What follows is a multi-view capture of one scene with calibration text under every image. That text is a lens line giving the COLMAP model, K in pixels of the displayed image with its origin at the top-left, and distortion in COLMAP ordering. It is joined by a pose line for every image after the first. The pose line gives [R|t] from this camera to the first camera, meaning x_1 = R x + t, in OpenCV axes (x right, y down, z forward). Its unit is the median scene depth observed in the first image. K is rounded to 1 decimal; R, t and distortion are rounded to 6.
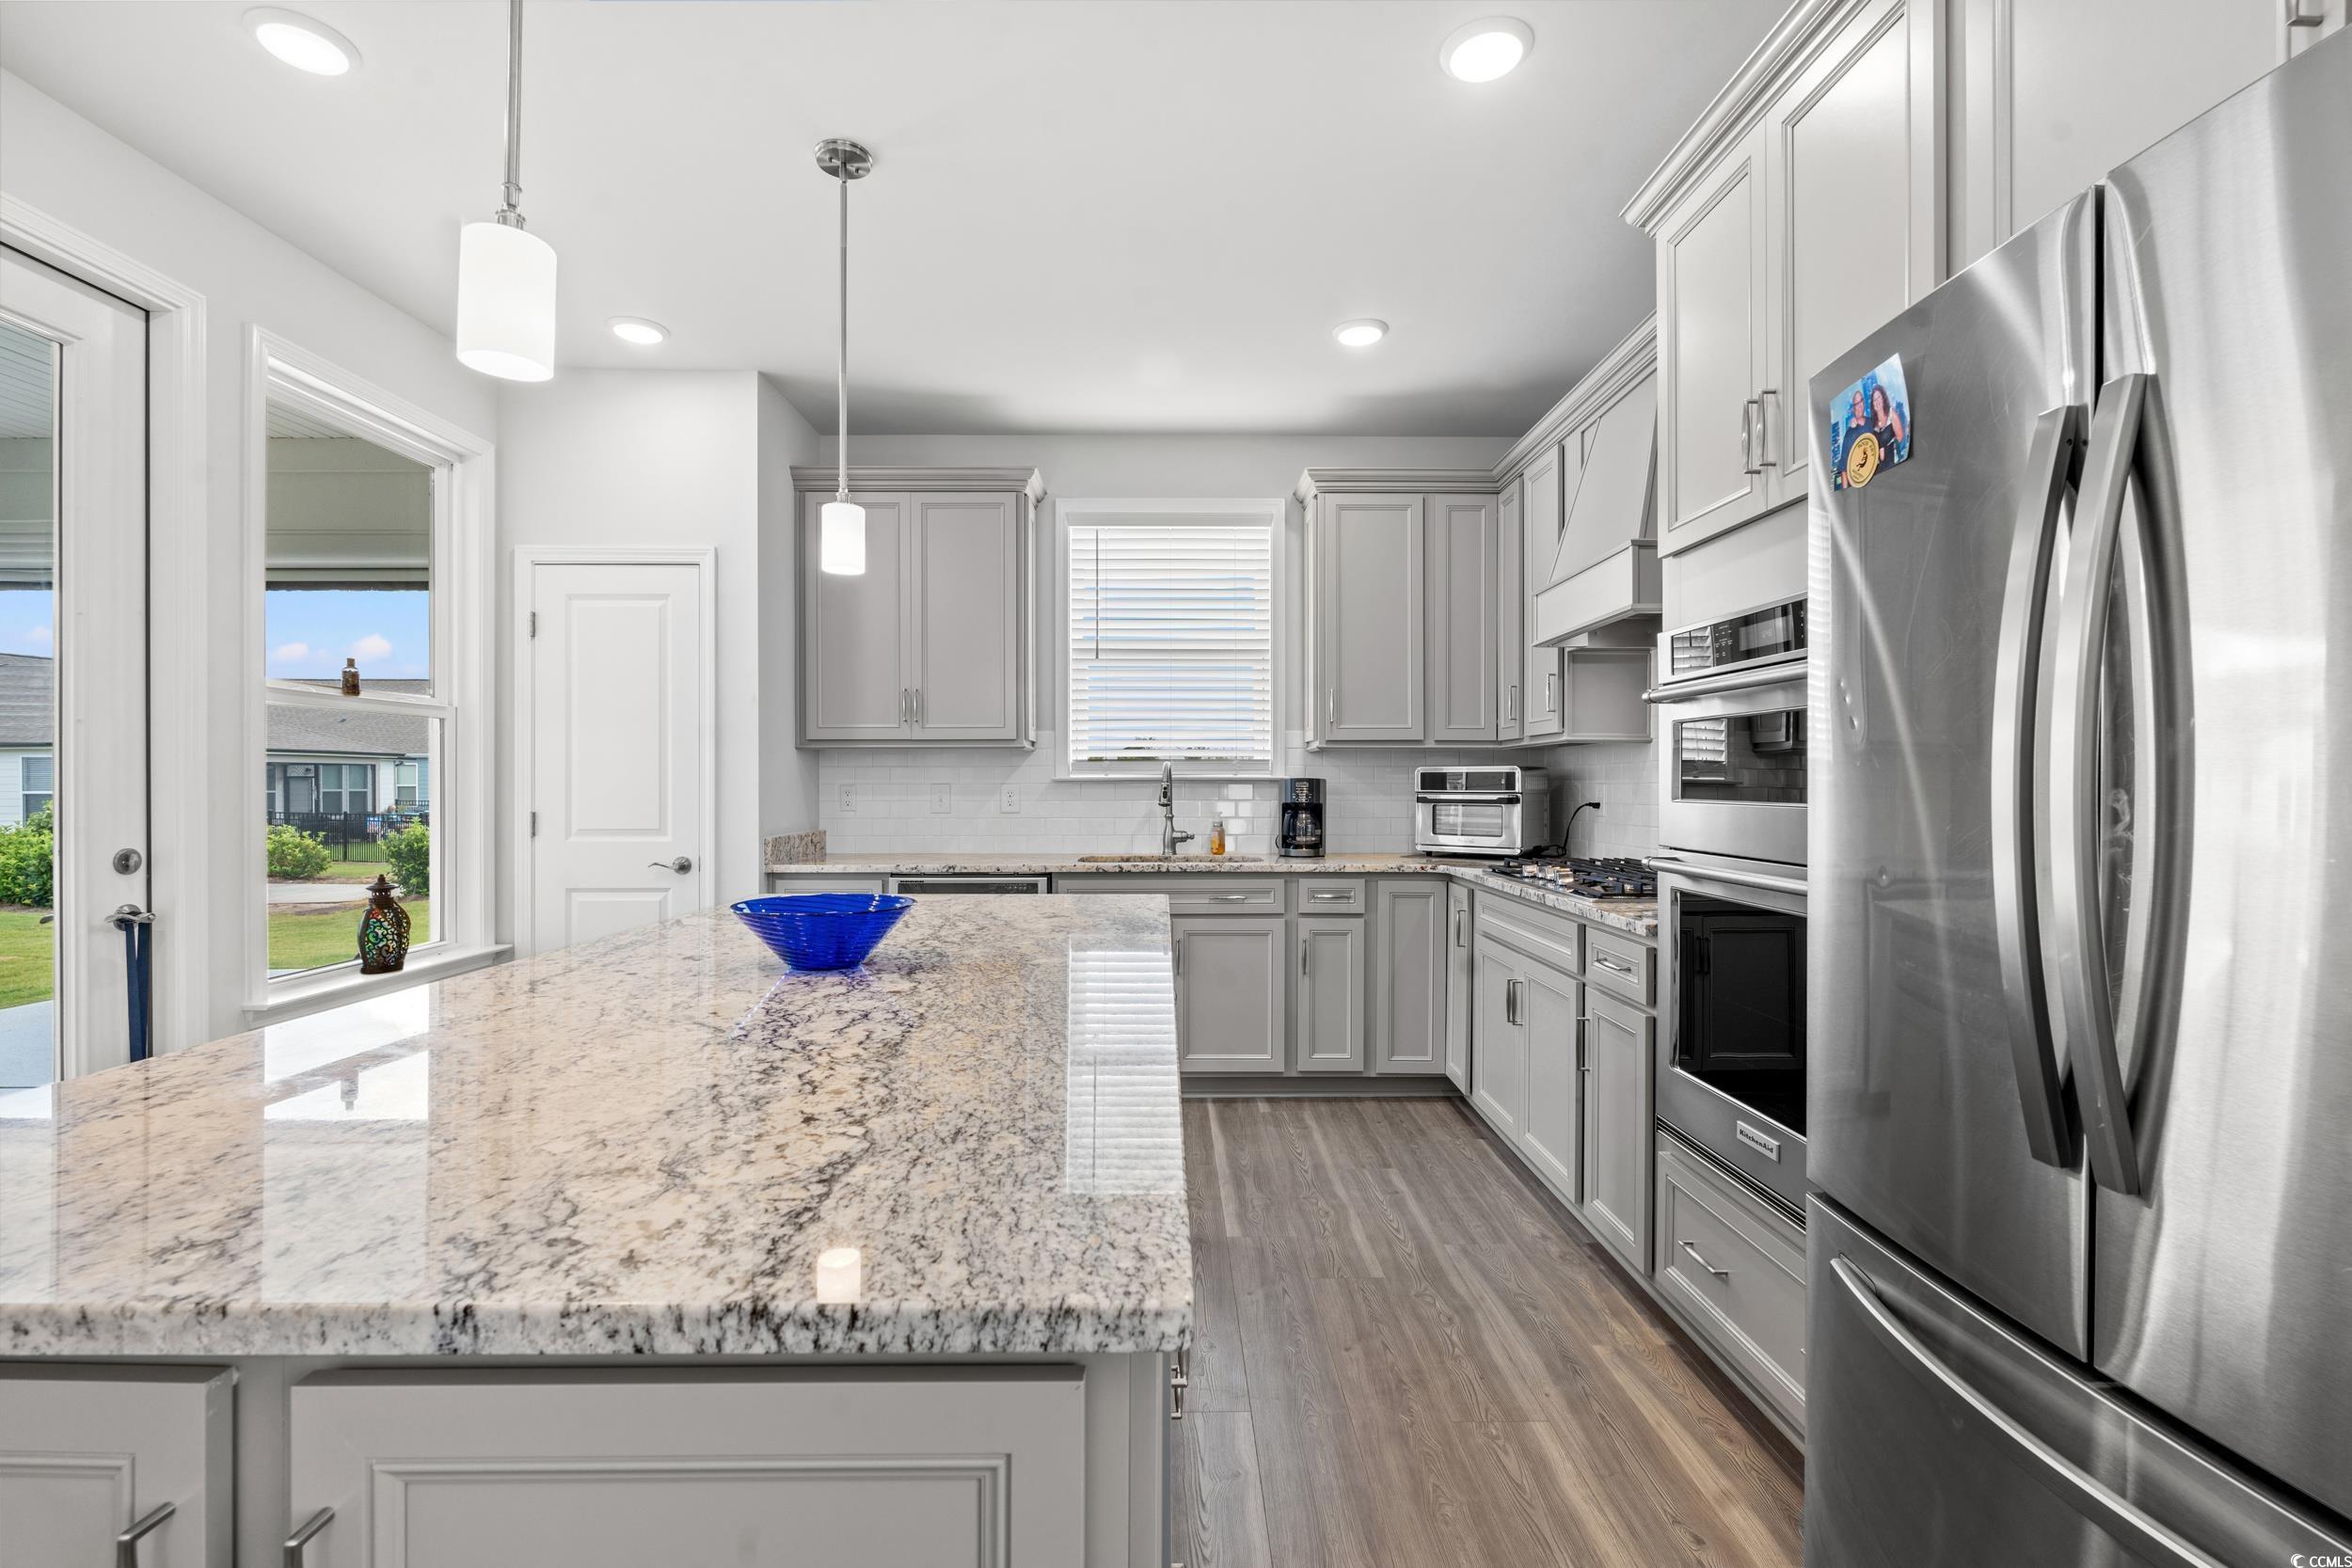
lens RADIAL K [[1029.0, 0, 1175.6], [0, 1029.0, 781.7], [0, 0, 1]] dist [-0.002387, -0.001284]
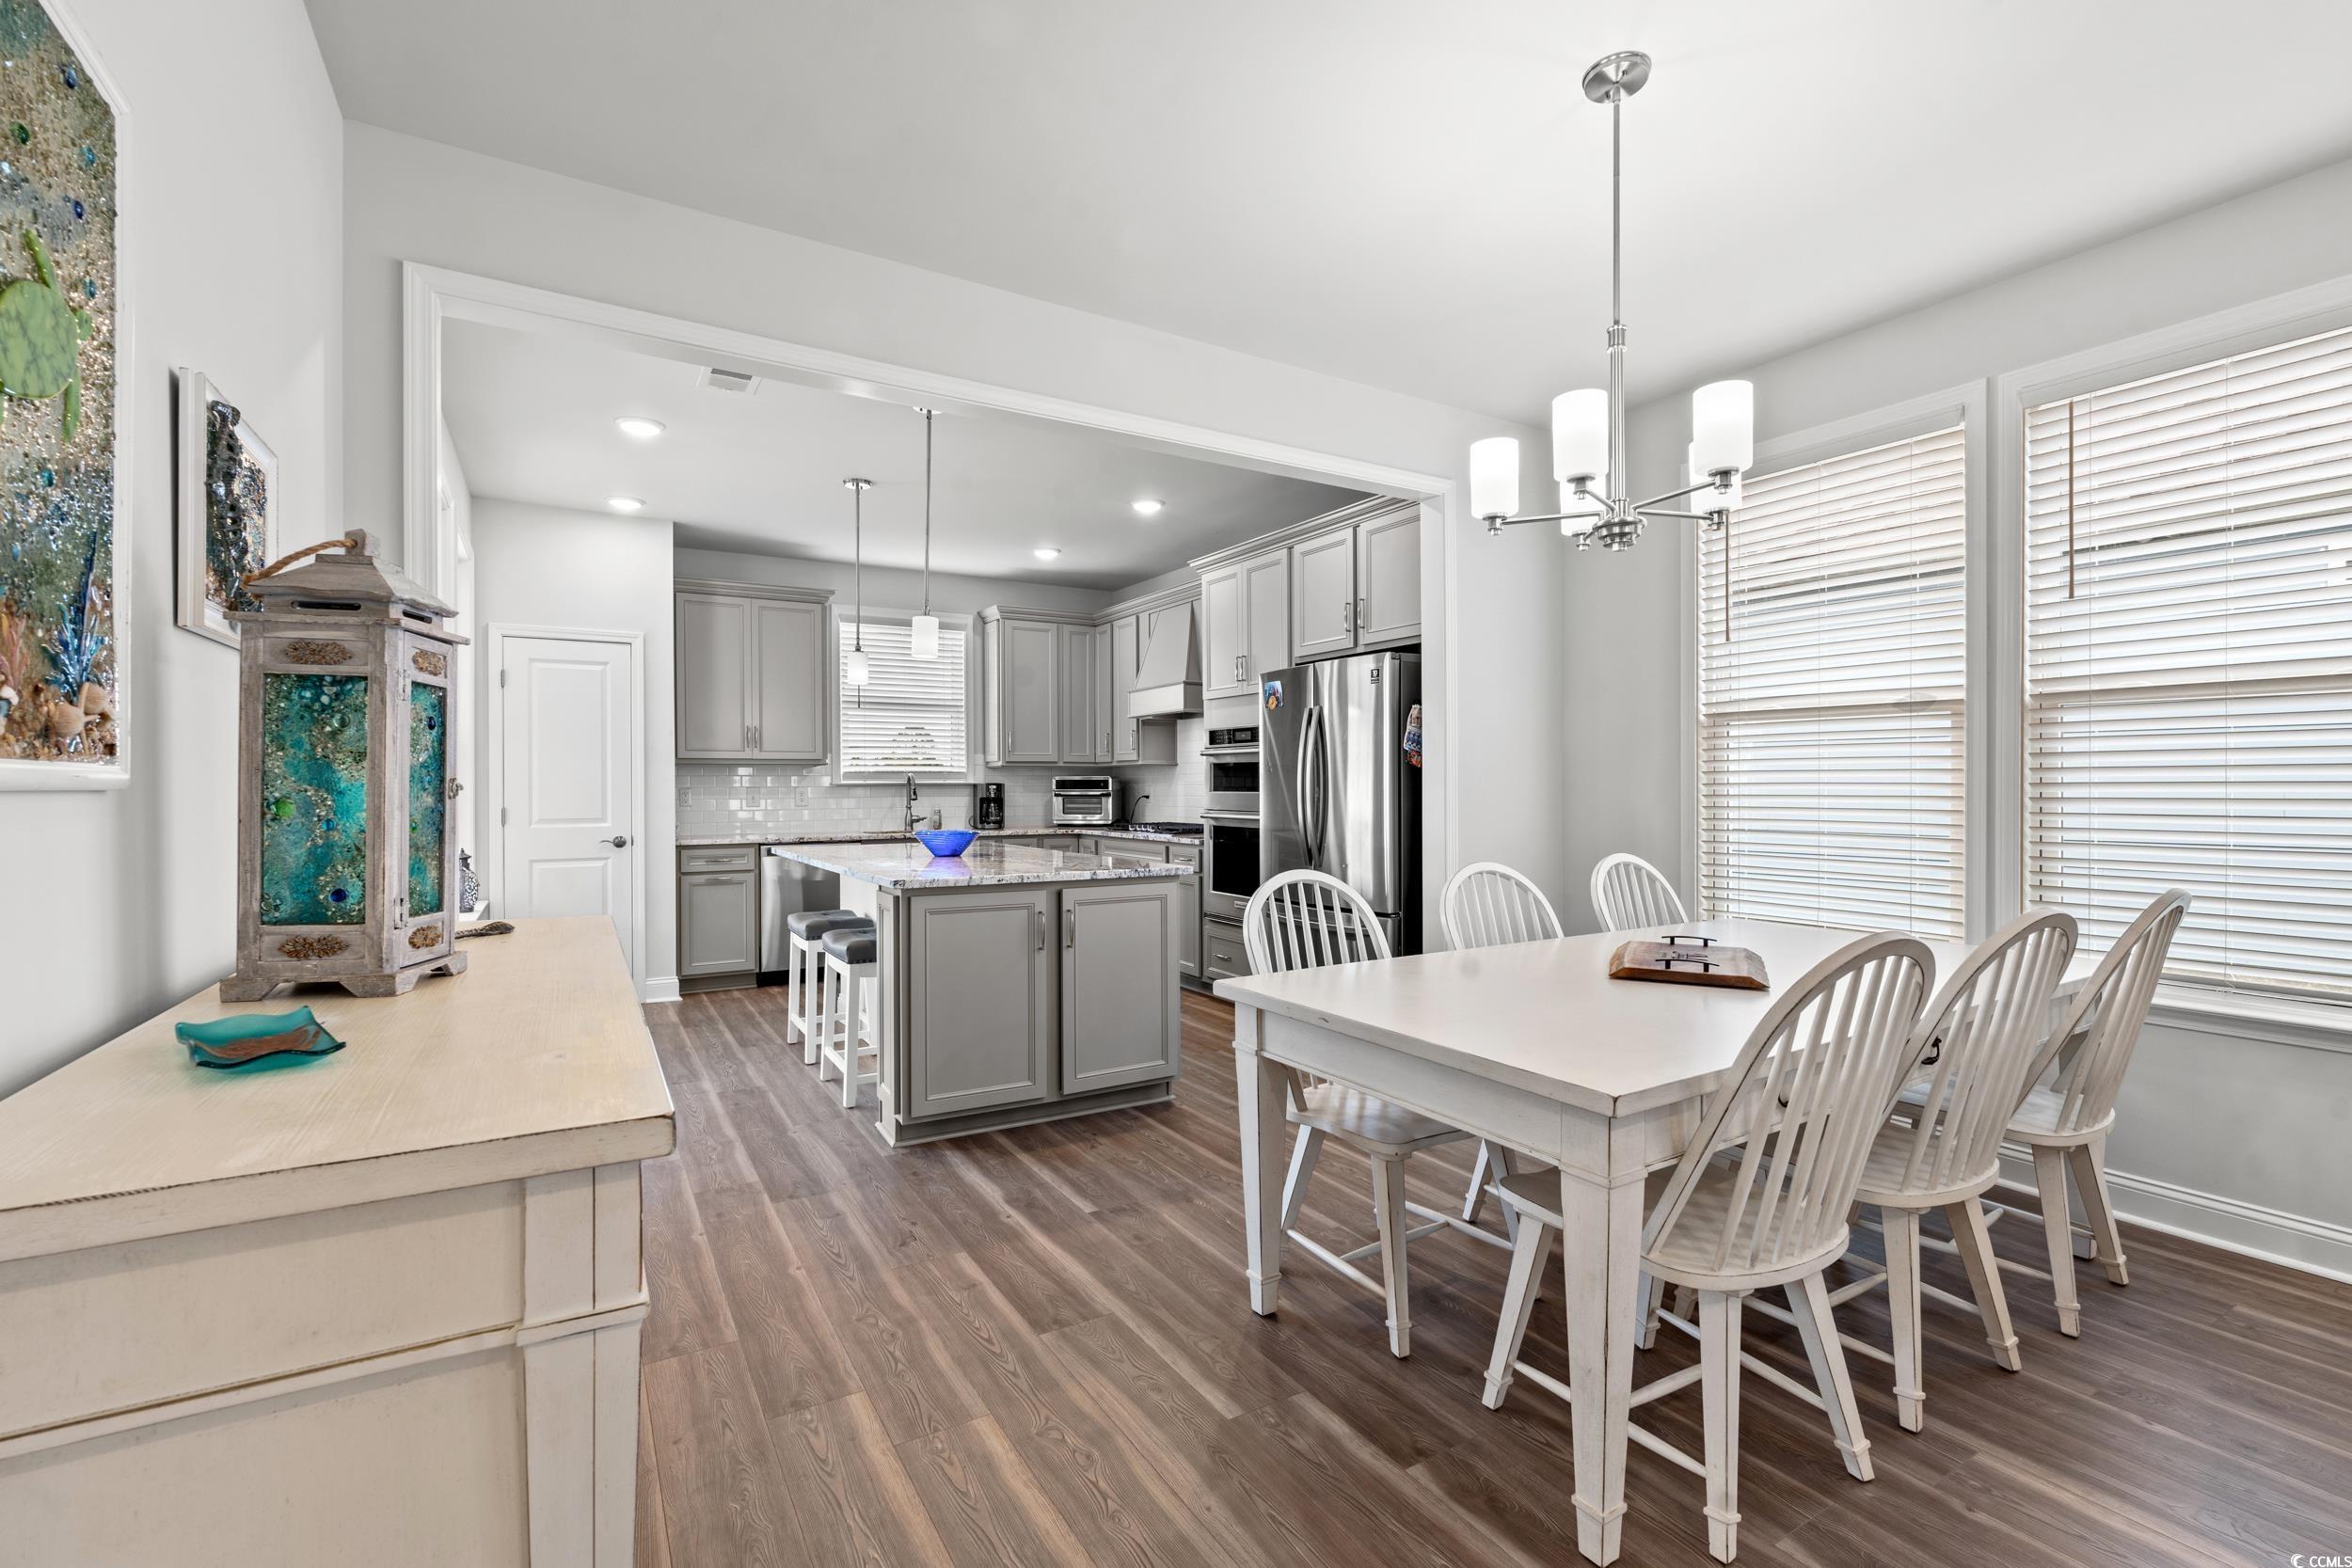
lens RADIAL K [[1029.0, 0, 1180.3], [0, 1029.0, 794.9], [0, 0, 1]] dist [-0.002387, -0.001284]
pose [[0.863360, -0.008145, 0.504523, -0.500189], [0.001979, 0.999917, 0.012756, -0.005266], [-0.504584, -0.010015, 0.863304, -0.683985]]
